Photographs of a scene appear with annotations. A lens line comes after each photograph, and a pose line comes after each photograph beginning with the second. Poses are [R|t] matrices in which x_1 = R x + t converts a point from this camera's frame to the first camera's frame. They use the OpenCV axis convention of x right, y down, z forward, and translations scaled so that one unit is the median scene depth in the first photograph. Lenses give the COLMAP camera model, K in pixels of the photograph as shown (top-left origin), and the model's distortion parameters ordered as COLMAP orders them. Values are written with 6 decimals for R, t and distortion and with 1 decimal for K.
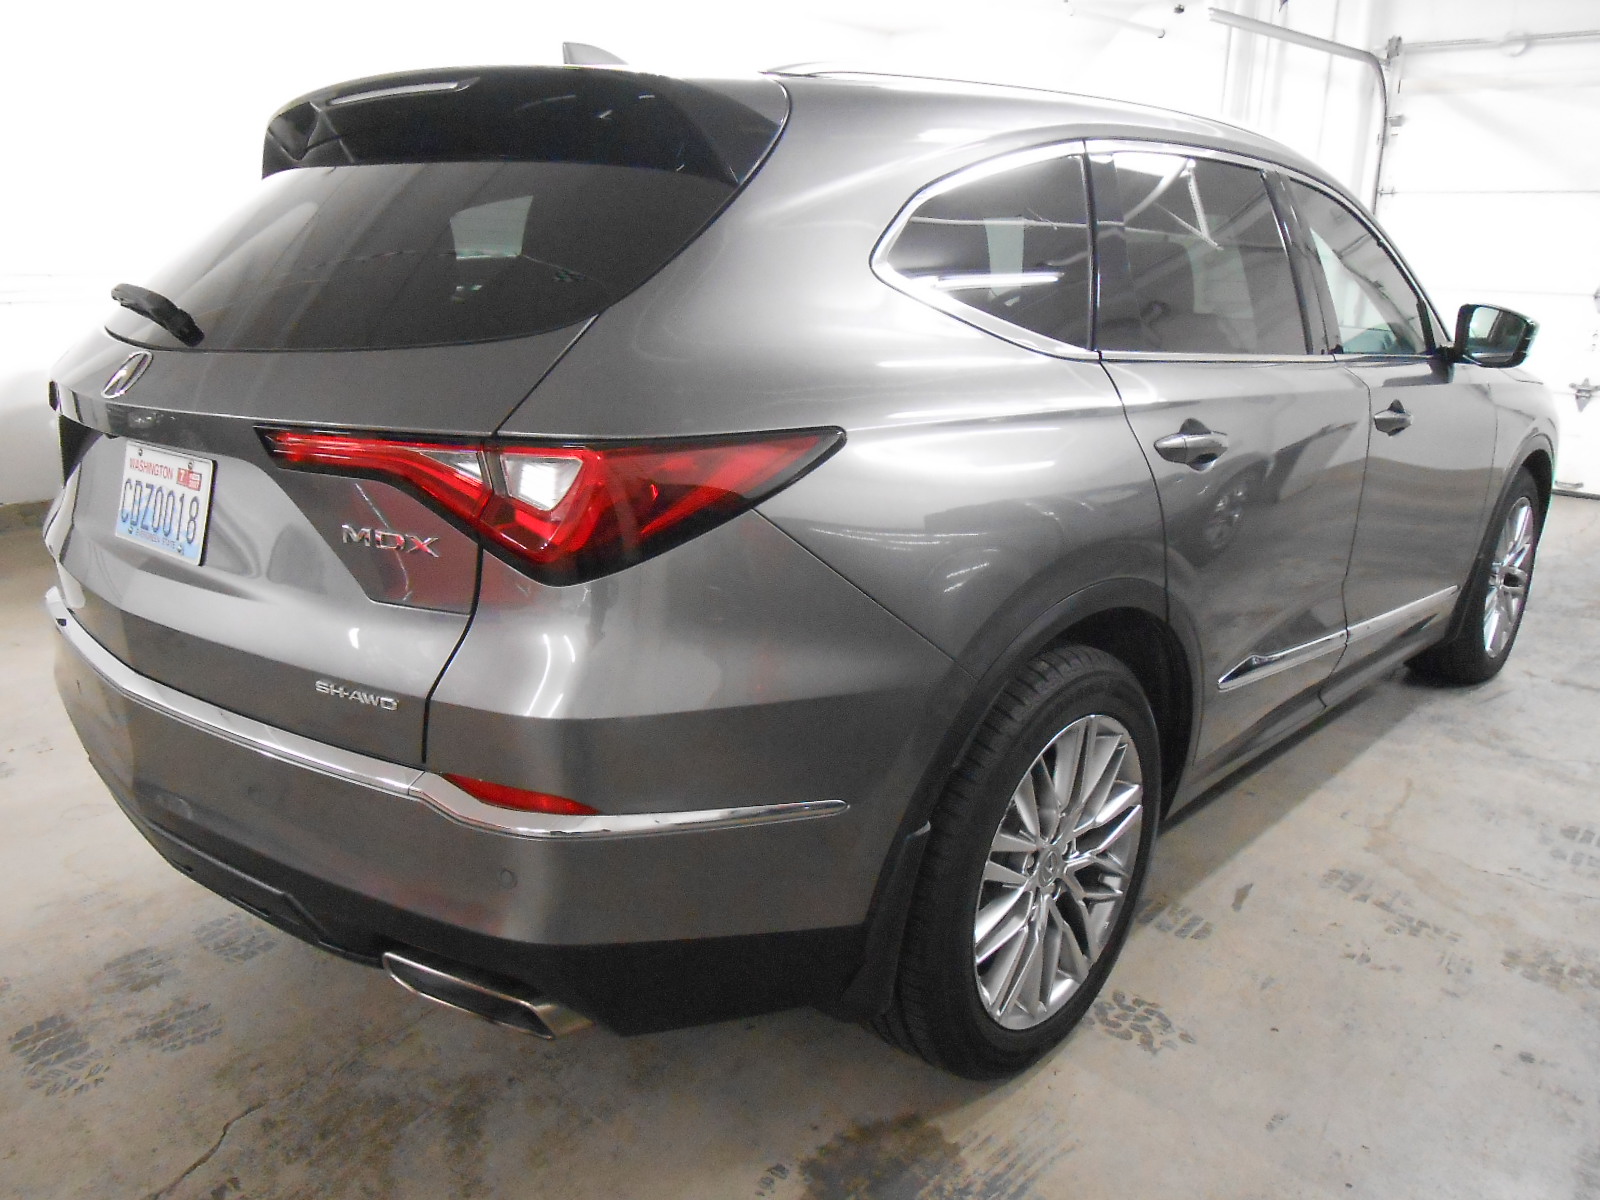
lens RADIAL K [[1218.8, 0, 798.7], [0, 1218.8, 598.0], [0, 0, 1]] dist [-0.010952, 0.016600]
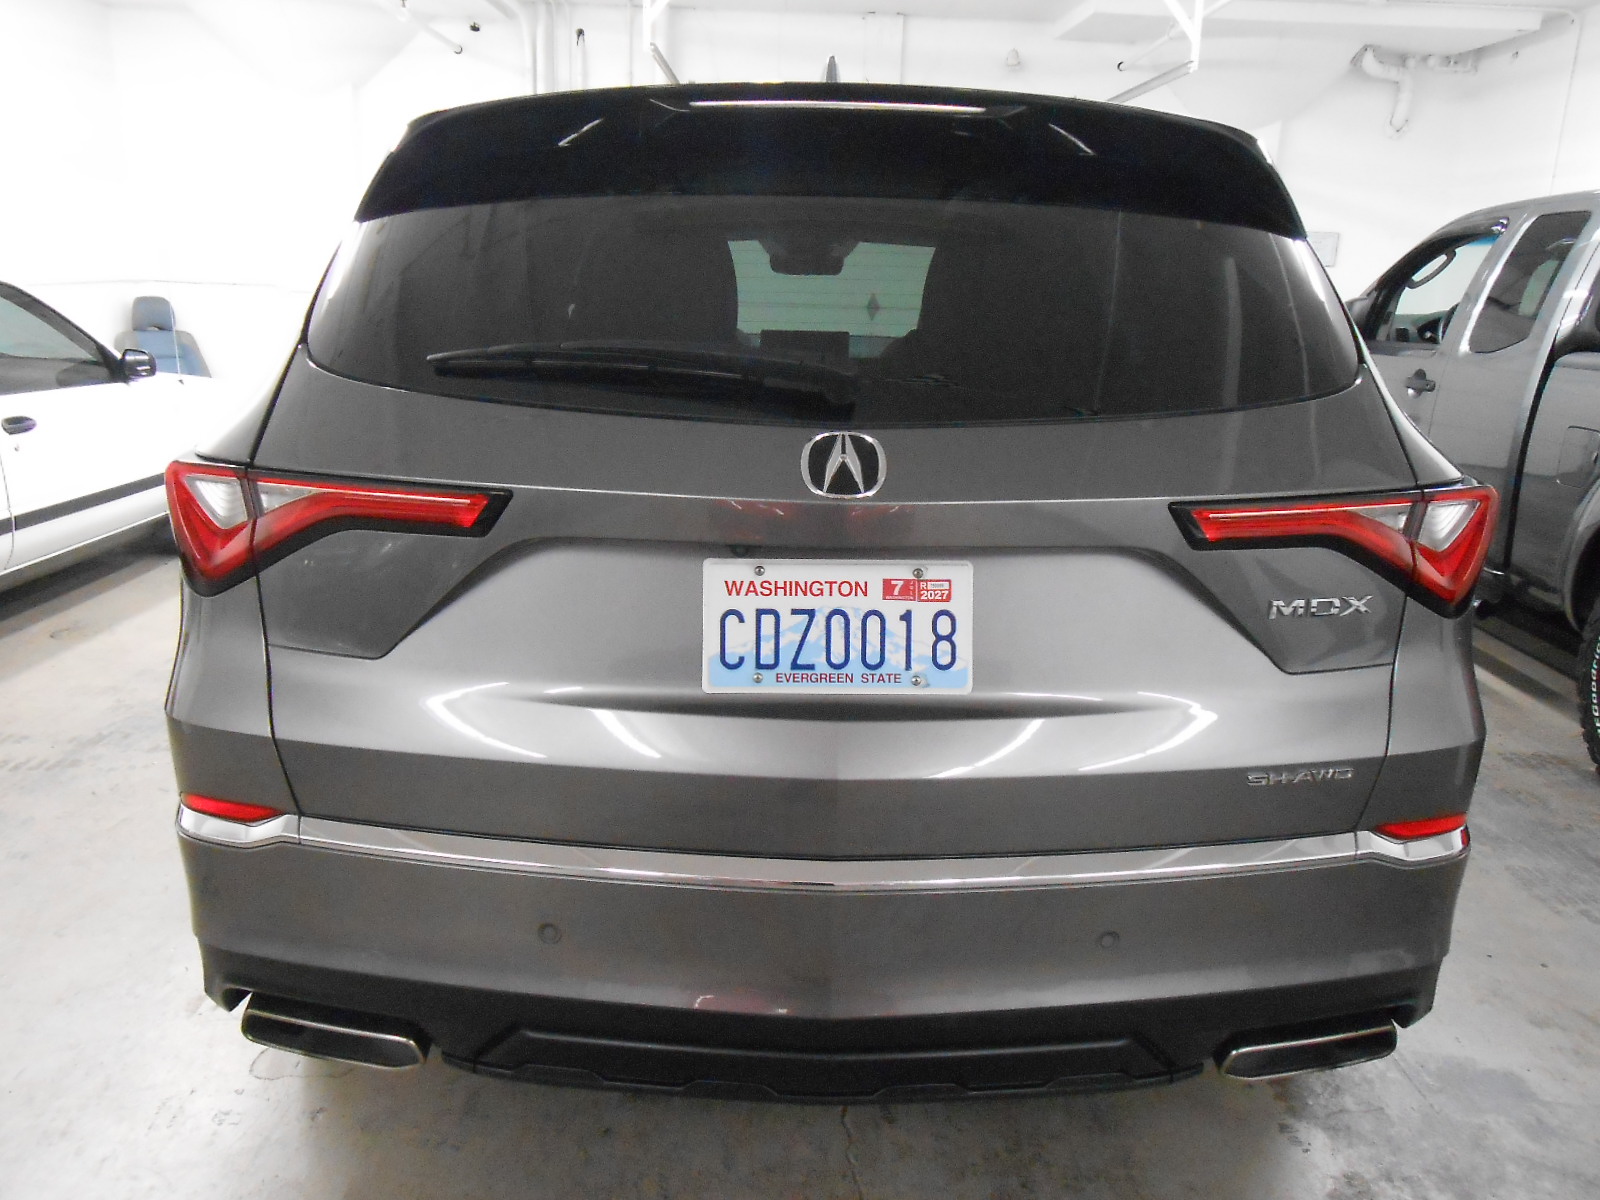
lens RADIAL K [[1218.8, 0, 798.6], [0, 1218.8, 603.7], [0, 0, 1]] dist [-0.010952, 0.016600]
pose [[0.743109, -0.164935, 0.648526, -1.059236], [0.166436, 0.984249, 0.059609, -0.147314], [-0.648142, 0.063642, 0.758855, 0.451482]]
